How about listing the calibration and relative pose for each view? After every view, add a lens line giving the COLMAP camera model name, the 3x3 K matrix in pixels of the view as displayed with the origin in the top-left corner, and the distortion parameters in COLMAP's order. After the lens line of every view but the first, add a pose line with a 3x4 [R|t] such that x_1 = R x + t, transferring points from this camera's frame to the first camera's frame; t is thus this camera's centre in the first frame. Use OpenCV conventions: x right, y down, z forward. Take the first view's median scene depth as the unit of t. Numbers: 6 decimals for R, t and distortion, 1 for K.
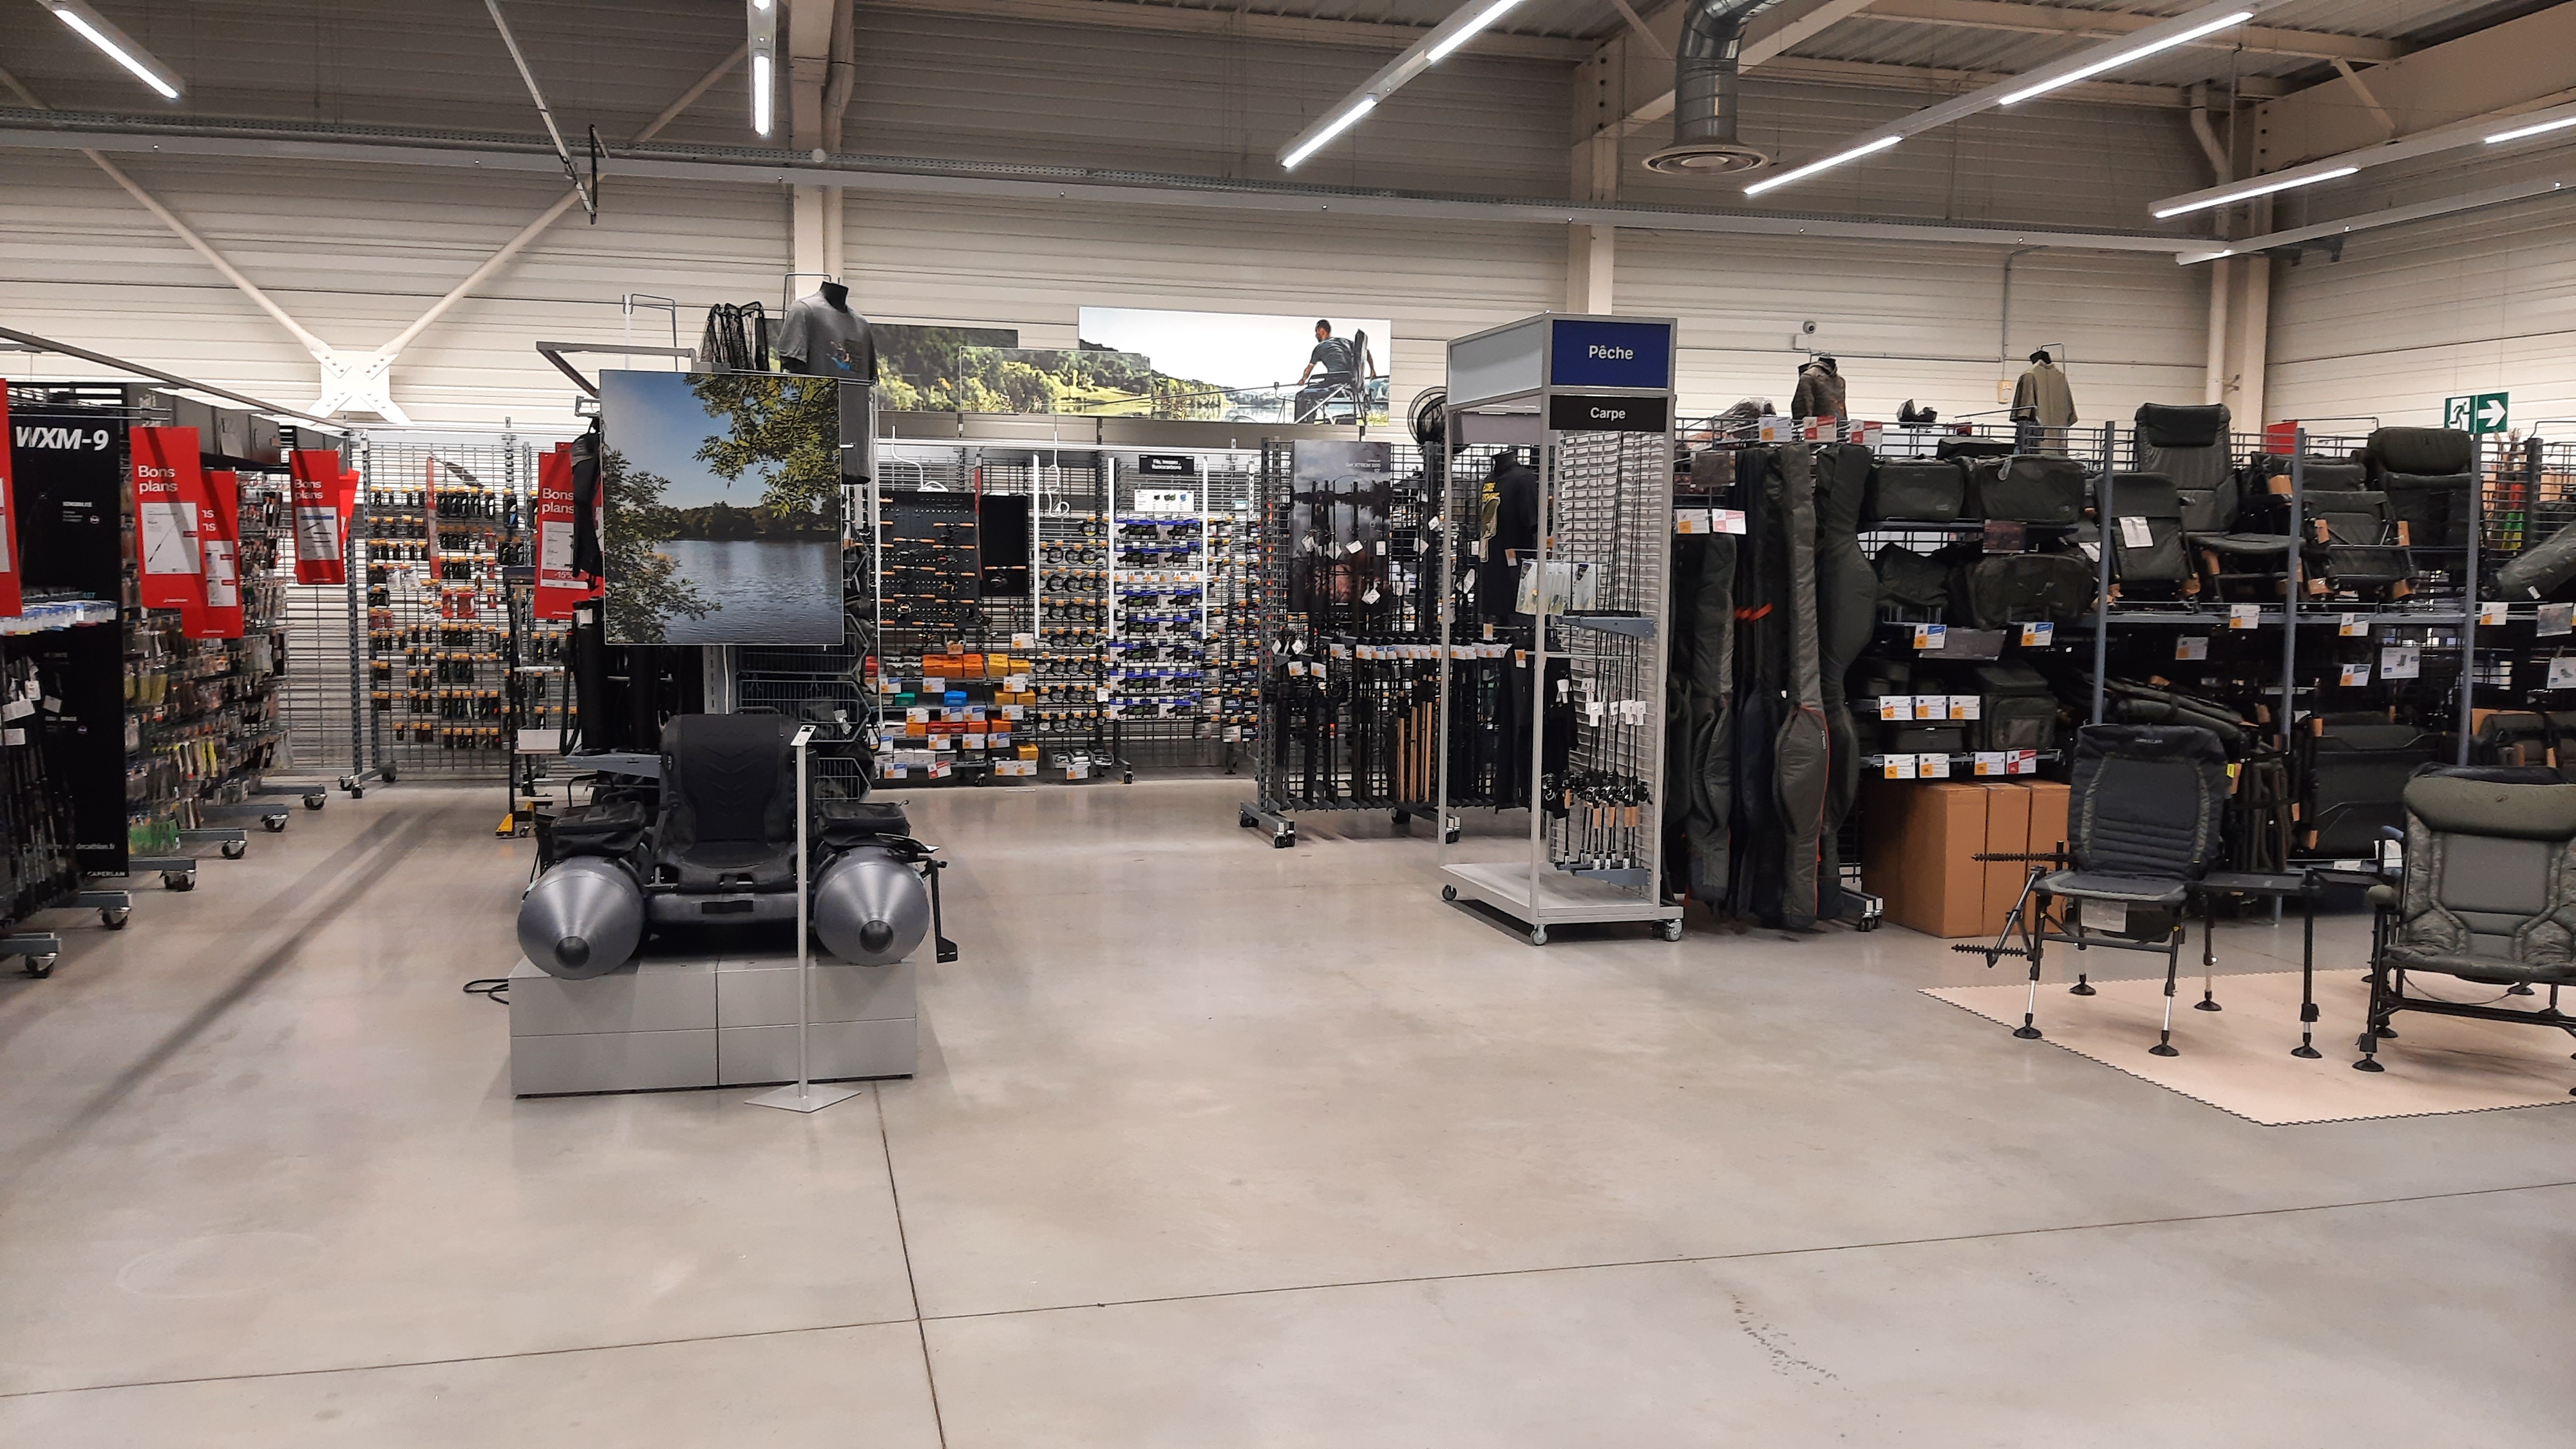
lens RADIAL K [[2056.4, 0, 1292.6], [0, 2056.4, 753.6], [0, 0, 1]] dist [0.182525, -0.355161]
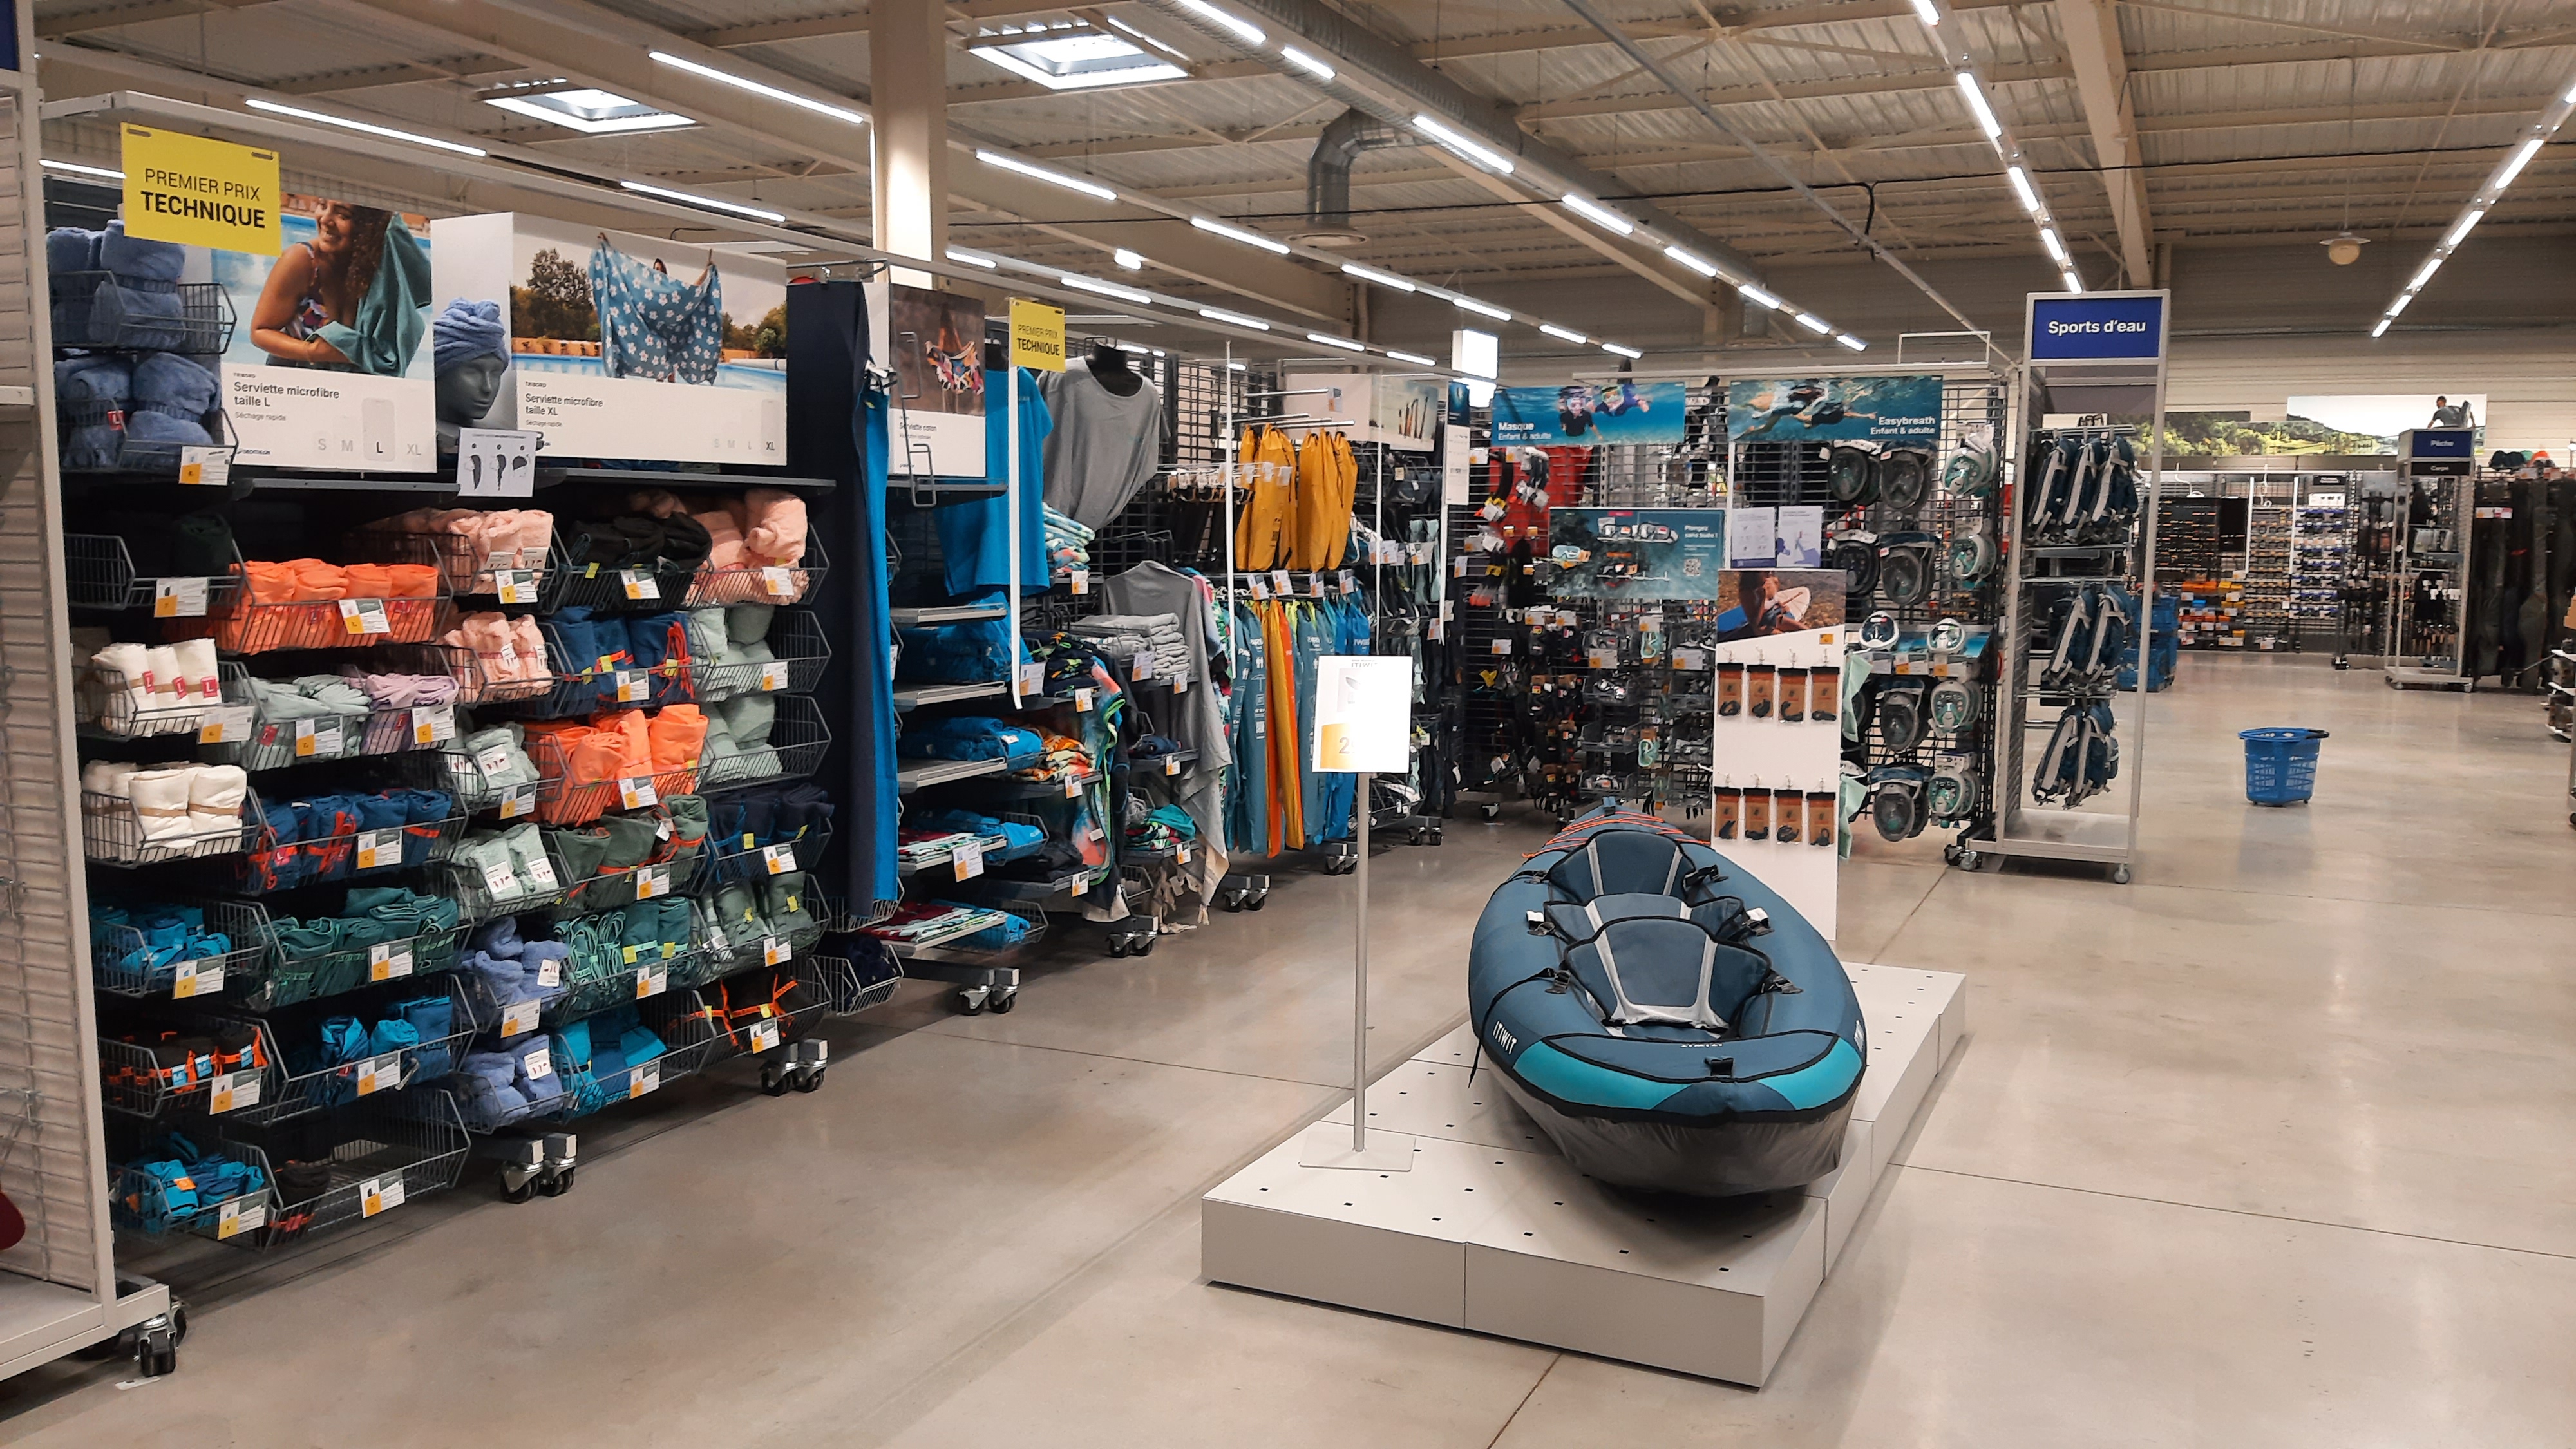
lens RADIAL K [[1965.0, 0, 1288.0], [0, 1965.0, 724.5], [0, 0, 1]] dist [-0.026183, -0.003858]
pose [[0.775703, 0.060409, -0.628200, 0.326128], [-0.060904, 0.997928, 0.020759, 0.098782], [0.628152, 0.022157, 0.777775, -0.939451]]
